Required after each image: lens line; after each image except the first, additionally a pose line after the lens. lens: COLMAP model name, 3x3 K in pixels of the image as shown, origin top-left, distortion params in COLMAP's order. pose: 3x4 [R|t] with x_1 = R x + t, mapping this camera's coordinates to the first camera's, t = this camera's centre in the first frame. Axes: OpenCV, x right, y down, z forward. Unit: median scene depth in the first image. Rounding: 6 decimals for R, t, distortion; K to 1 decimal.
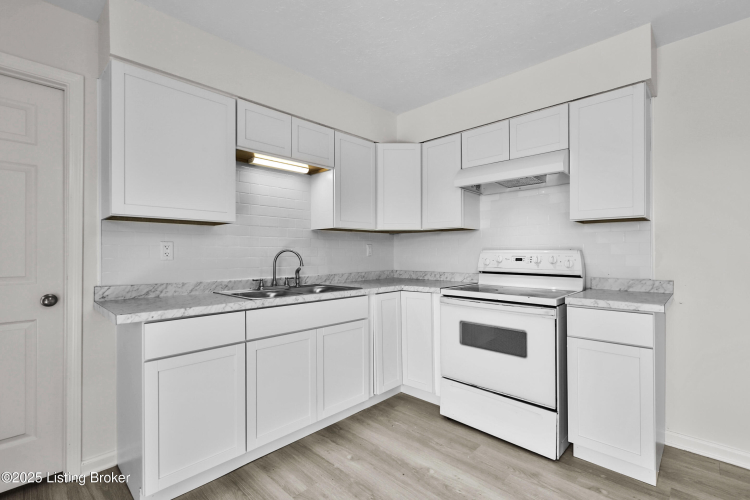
lens RADIAL K [[342.8, 0, 375.1], [0, 342.8, 251.7], [0, 0, 1]] dist [-0.001318, 0.000368]
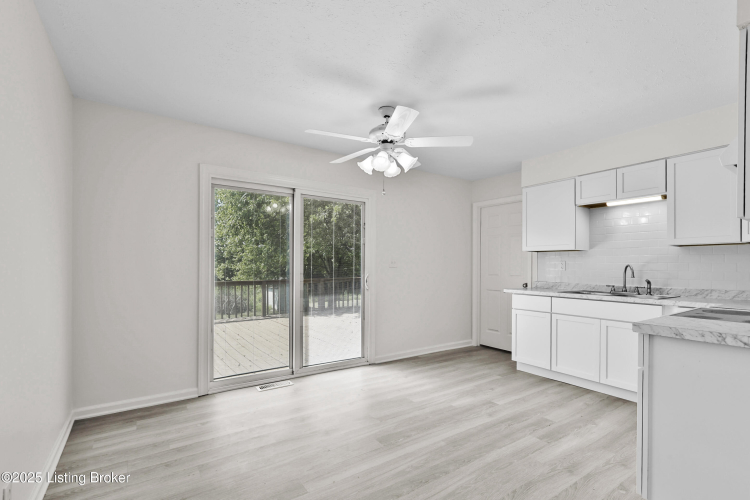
lens RADIAL K [[342.8, 0, 372.2], [0, 342.8, 270.0], [0, 0, 1]] dist [-0.001318, 0.000368]
pose [[-0.215285, 0.012368, -0.976473, 1.493496], [-0.000181, 0.999919, 0.012705, -0.004339], [0.976551, 0.002912, -0.215266, 0.371276]]
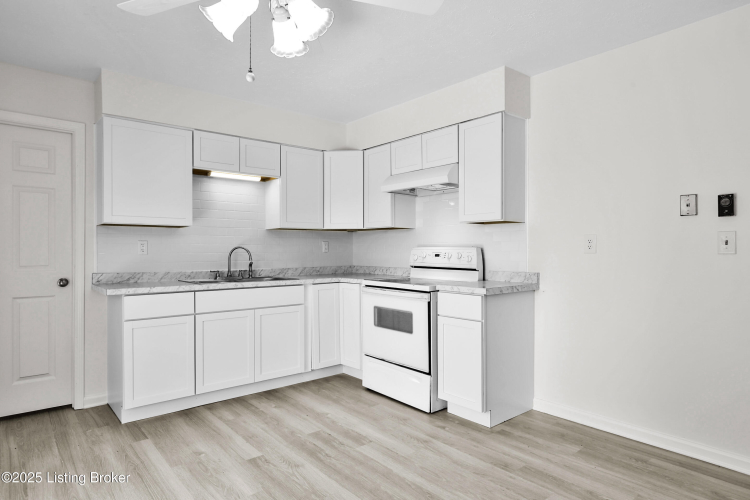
lens RADIAL K [[441.7, 0, 375.3], [0, 441.7, 250.2], [0, 0, 1]] dist [-0.000602, -0.000440]
pose [[0.994471, 0.001522, -0.104999, 0.453580], [-0.000877, 0.999980, 0.006189, -0.004284], [0.105006, -0.006062, 0.994453, -0.586940]]
